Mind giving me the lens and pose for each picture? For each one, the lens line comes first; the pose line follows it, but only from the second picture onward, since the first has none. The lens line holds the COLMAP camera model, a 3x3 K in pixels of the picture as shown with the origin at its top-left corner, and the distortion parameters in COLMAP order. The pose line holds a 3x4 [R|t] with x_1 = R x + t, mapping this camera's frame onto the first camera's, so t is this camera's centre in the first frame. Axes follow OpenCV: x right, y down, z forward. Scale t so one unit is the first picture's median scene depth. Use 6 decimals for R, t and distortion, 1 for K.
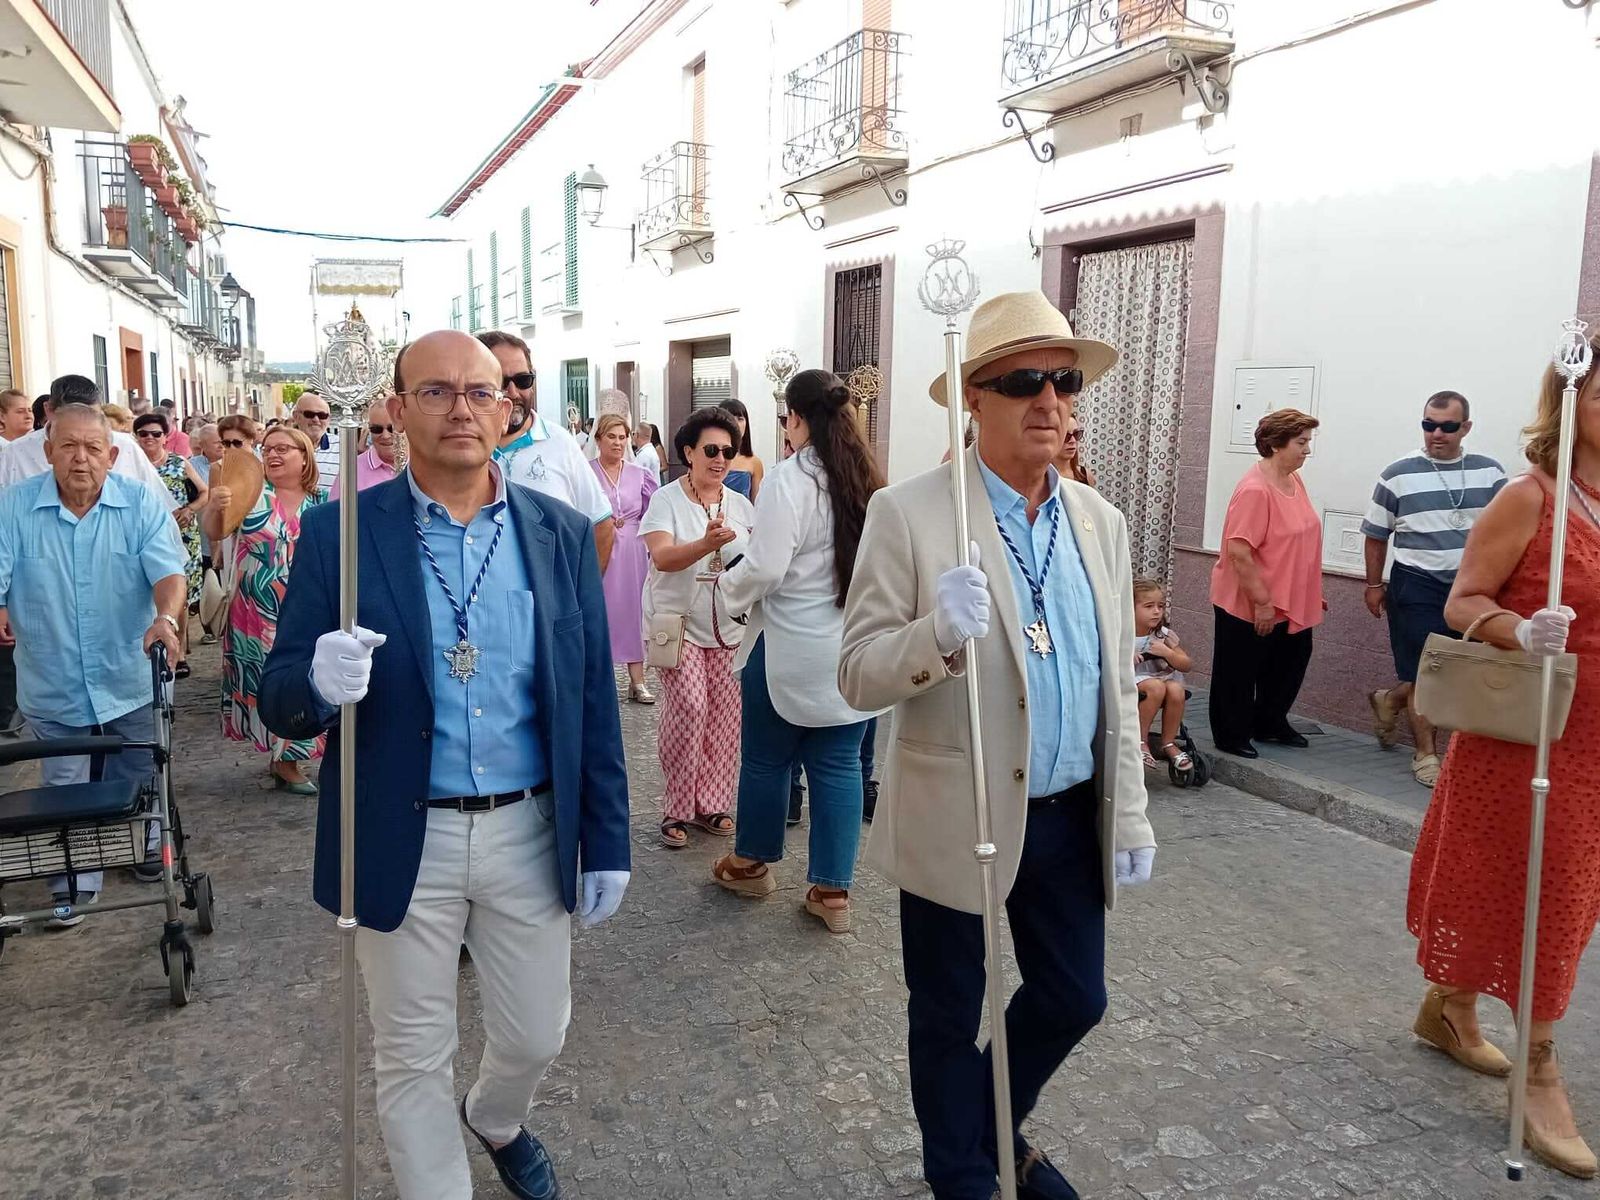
lens RADIAL K [[1245.2, 0, 800.0], [0, 1245.2, 600.0], [0, 0, 1]] dist [0.076033, -0.162594]
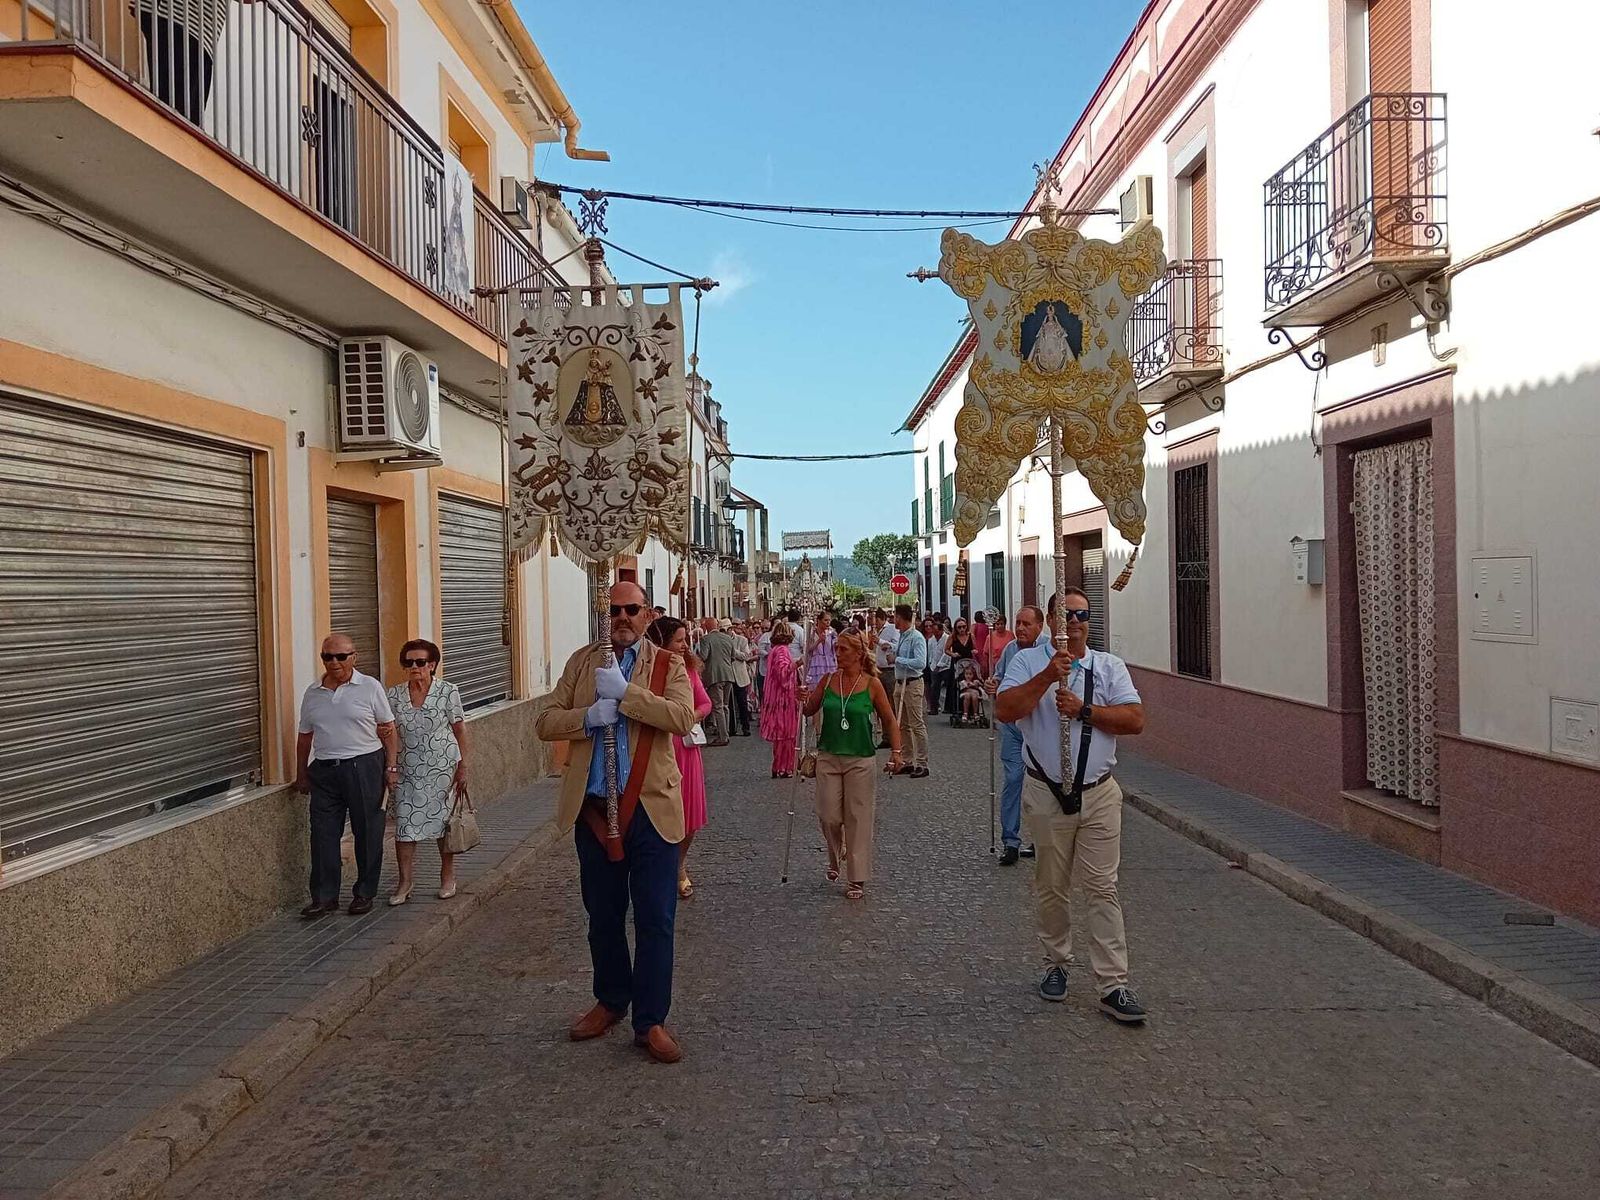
lens RADIAL K [[1245.2, 0, 800.0], [0, 1245.2, 600.0], [0, 0, 1]] dist [0.076033, -0.162594]
pose [[0.920659, -0.036680, -0.388641, 0.198149], [-0.018882, 0.990226, -0.138187, 0.000515], [0.389912, 0.134561, 0.910968, -0.116362]]
